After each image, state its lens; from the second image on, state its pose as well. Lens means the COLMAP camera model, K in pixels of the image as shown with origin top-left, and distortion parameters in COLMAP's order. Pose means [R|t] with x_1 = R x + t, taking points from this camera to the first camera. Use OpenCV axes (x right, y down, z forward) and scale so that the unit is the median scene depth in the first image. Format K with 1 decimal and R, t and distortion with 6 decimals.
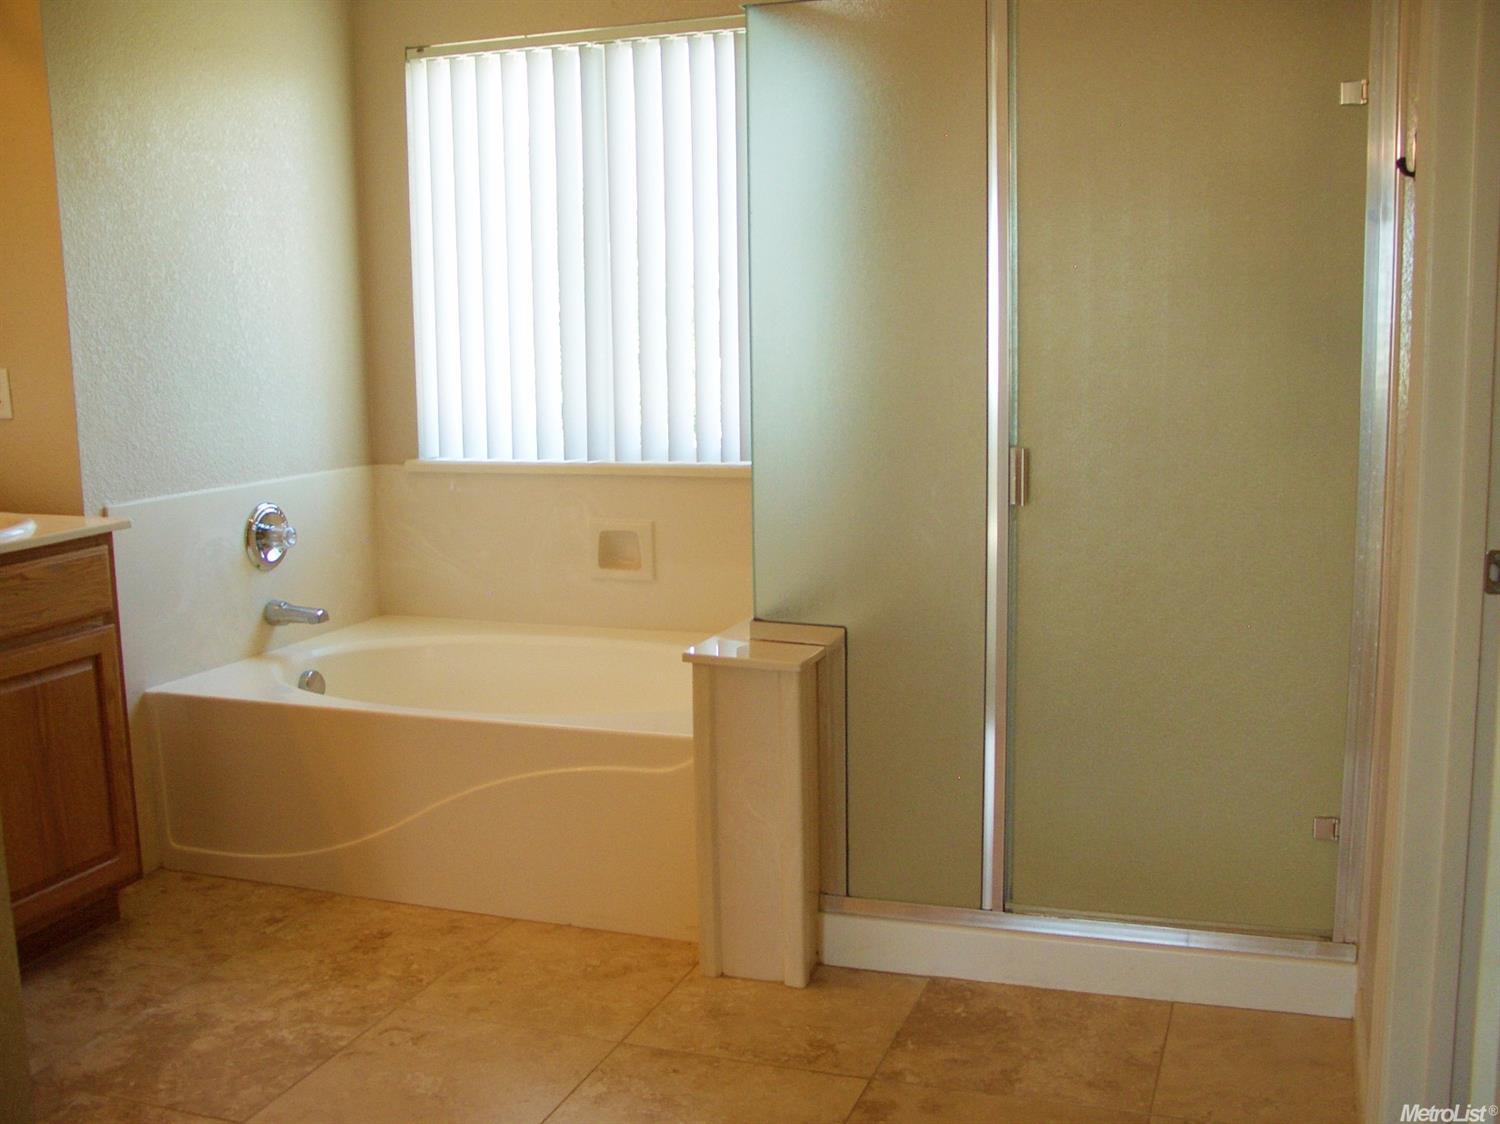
lens RADIAL K [[1523.5, 0, 788.5], [0, 1523.5, 572.9], [0, 0, 1]] dist [-0.200495, 0.240640]
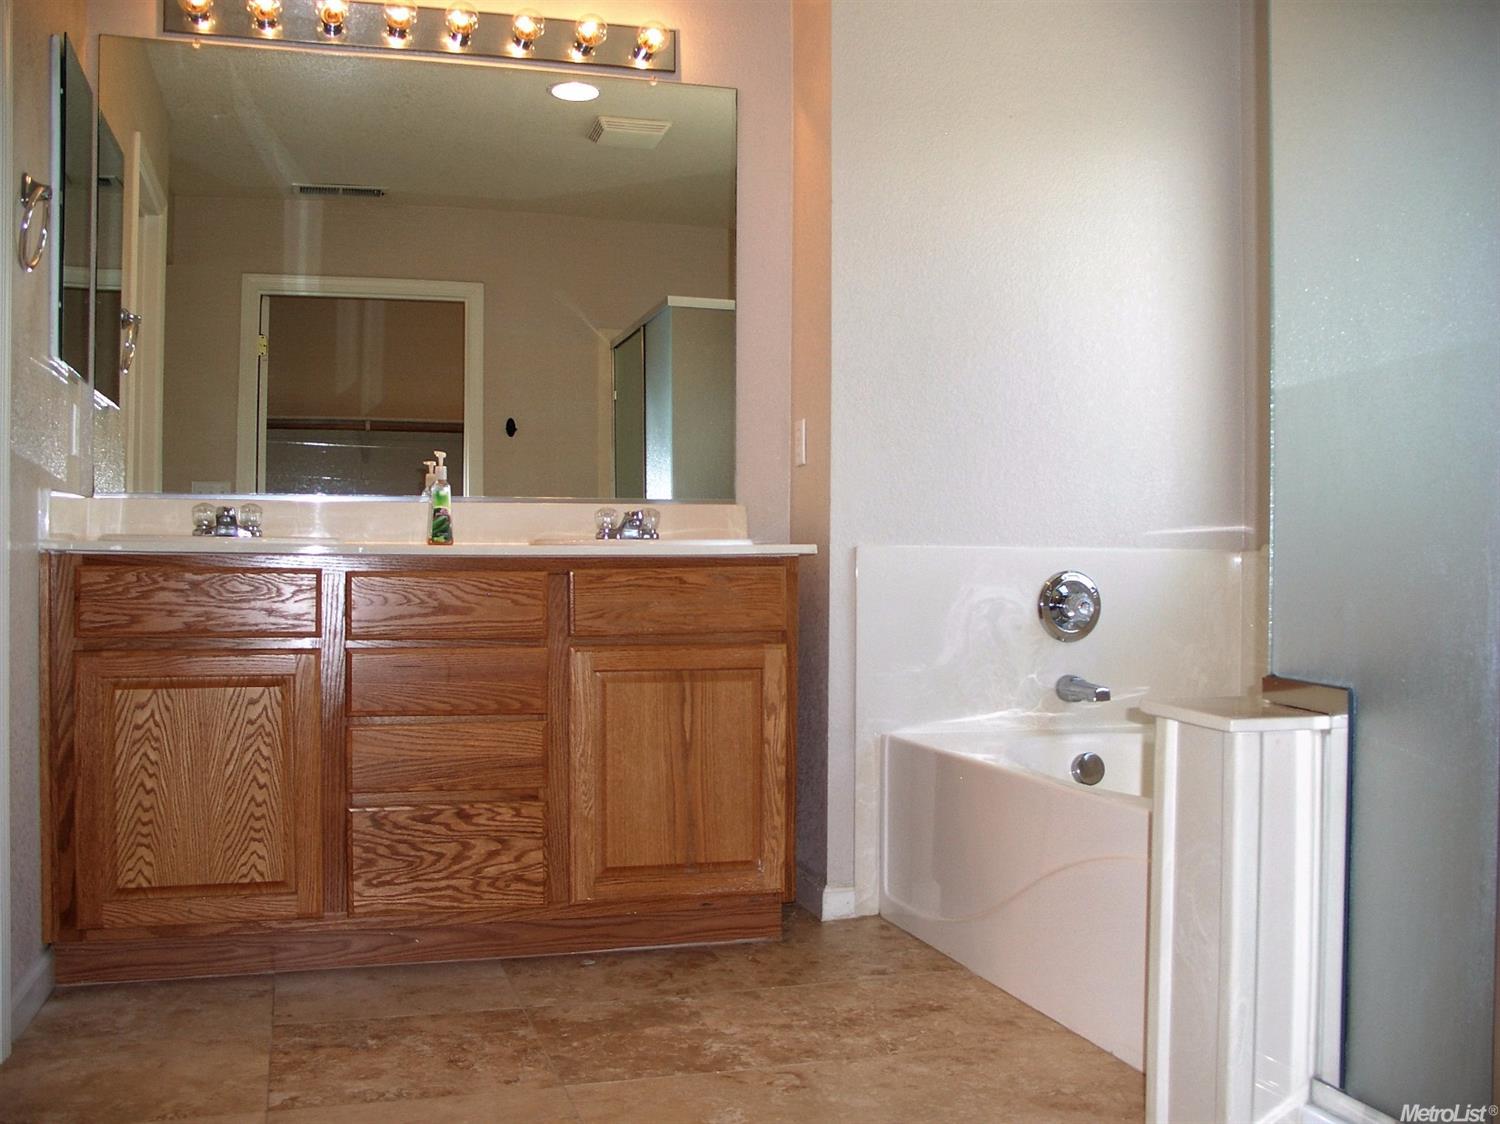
lens RADIAL K [[1523.5, 0, 788.5], [0, 1523.5, 572.9], [0, 0, 1]] dist [-0.200495, 0.240640]
pose [[0.592163, 0.020787, -0.805550, 0.425256], [-0.139796, 0.987159, -0.077291, 0.071678], [0.793599, 0.158382, 0.587465, 0.384494]]
